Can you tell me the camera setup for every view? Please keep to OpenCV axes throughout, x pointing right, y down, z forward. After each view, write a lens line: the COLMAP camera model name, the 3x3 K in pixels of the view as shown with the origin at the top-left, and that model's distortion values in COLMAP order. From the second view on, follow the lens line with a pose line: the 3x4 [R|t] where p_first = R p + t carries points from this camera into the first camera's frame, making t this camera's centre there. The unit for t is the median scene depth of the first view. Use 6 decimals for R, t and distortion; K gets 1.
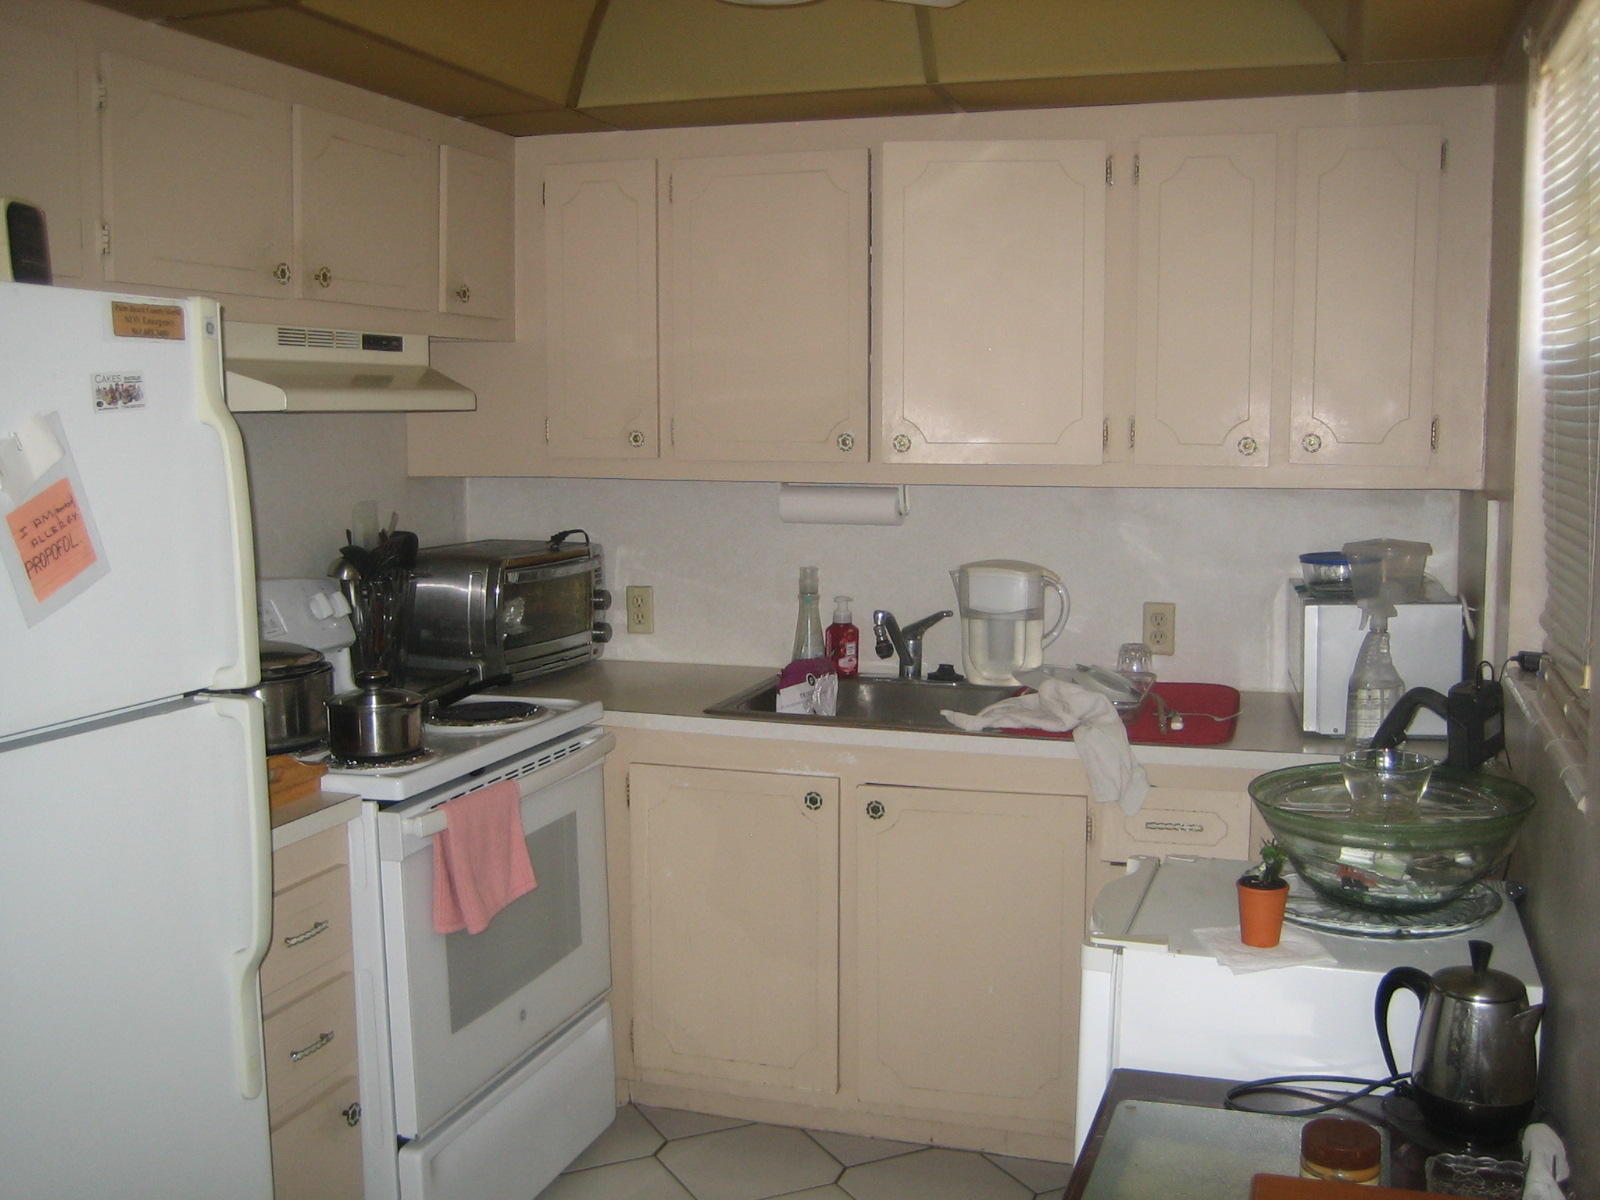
lens RADIAL K [[1692.8, 0, 800.0], [0, 1692.8, 600.0], [0, 0, 1]] dist [-0.157136, 0.216905]
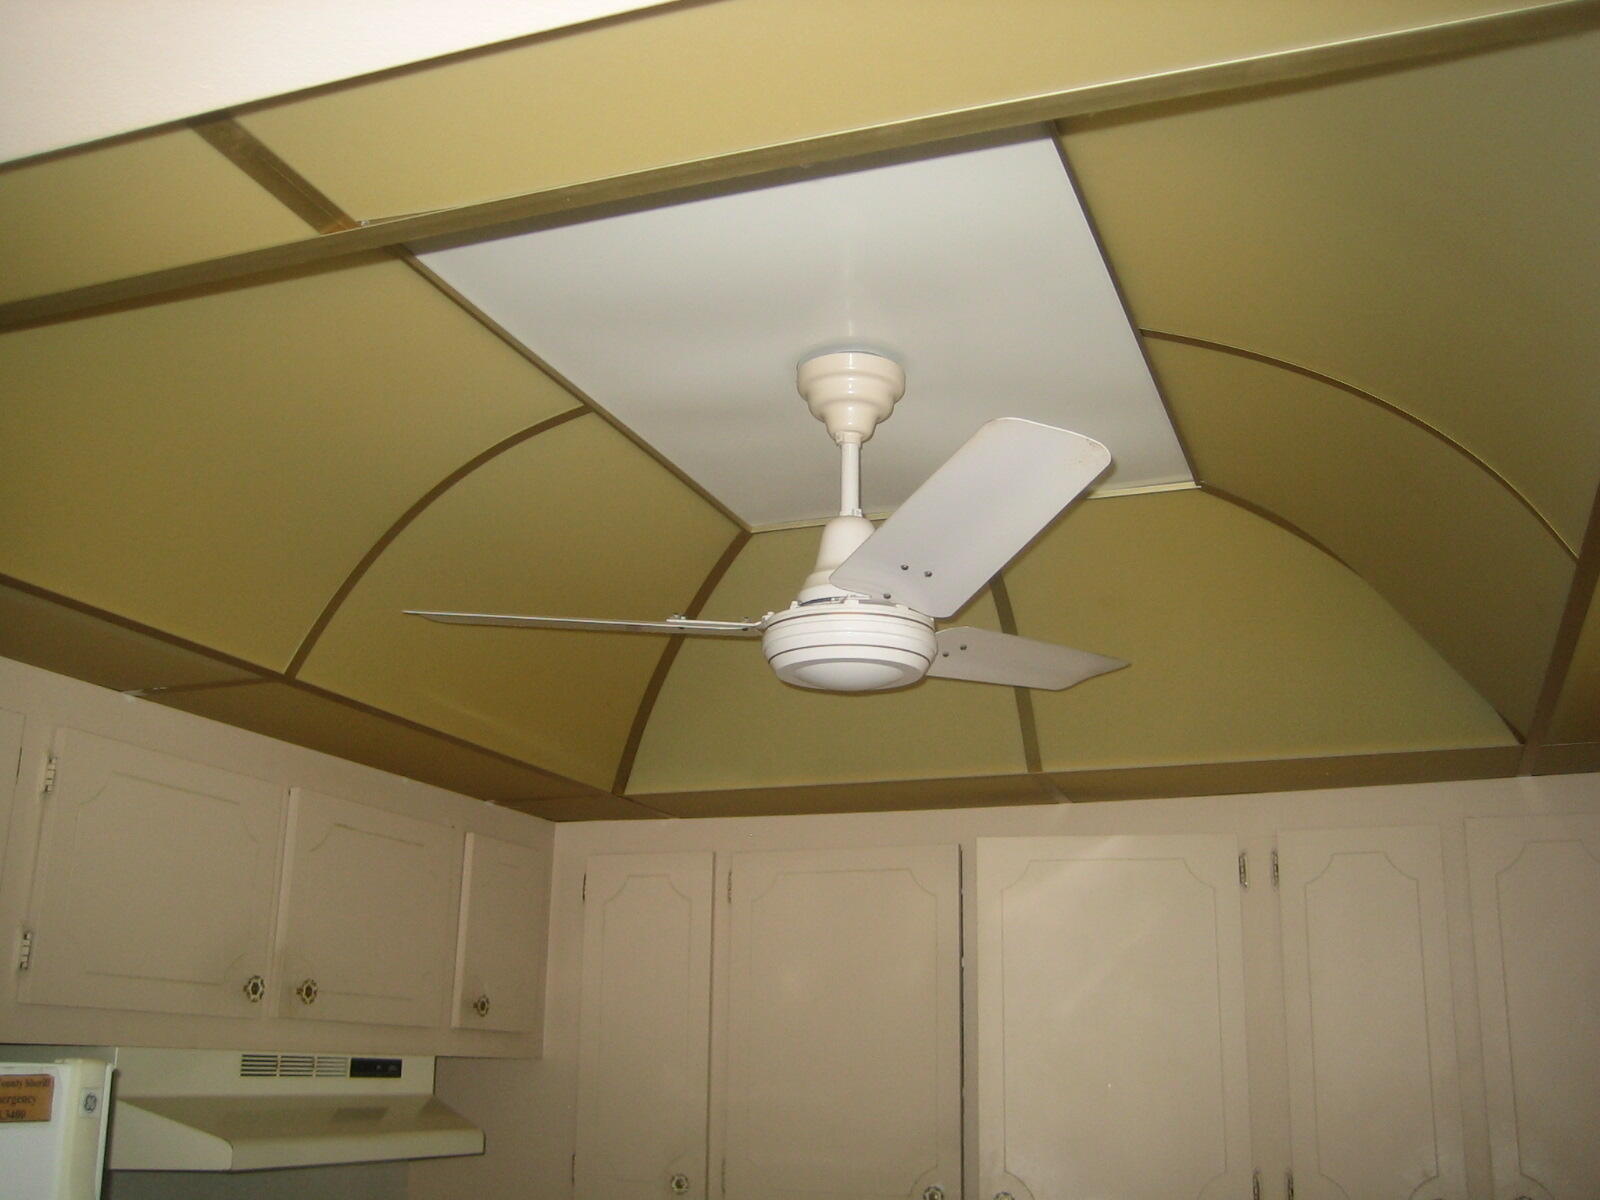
lens RADIAL K [[1656.4, 0, 800.0], [0, 1656.4, 600.0], [0, 0, 1]] dist [0.004186, 0.001438]
pose [[0.999323, 0.002476, -0.036708, -0.010196], [-0.016104, 0.926515, -0.375912, -0.064453], [0.033079, 0.376249, 0.925928, 0.161158]]
